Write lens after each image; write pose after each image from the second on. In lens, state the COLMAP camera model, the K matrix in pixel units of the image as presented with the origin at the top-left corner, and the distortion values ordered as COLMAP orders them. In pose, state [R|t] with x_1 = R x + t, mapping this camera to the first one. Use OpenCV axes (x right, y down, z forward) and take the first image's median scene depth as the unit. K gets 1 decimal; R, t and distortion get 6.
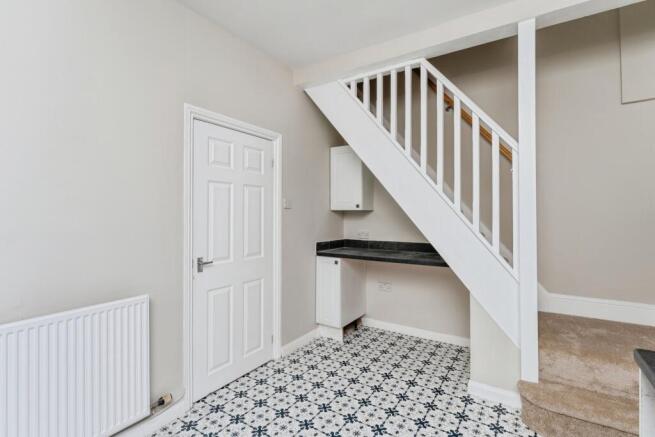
lens RADIAL K [[305.5, 0, 327.5], [0, 305.5, 218.5], [0, 0, 1]] dist [0.001176, 0.000109]
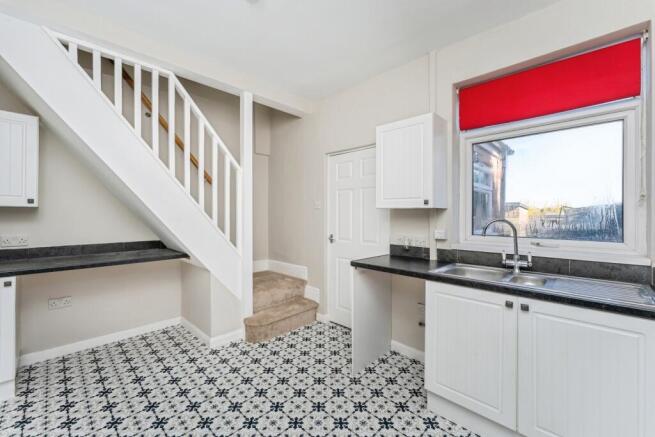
lens RADIAL K [[272.3, 0, 327.5], [0, 272.3, 218.5], [0, 0, 1]] dist [-0.000217, -0.000061]
pose [[0.198807, -0.019492, 0.979845, -0.563049], [0.004104, 0.999810, 0.019057, -0.011695], [-0.980030, 0.000233, 0.198849, 0.258663]]
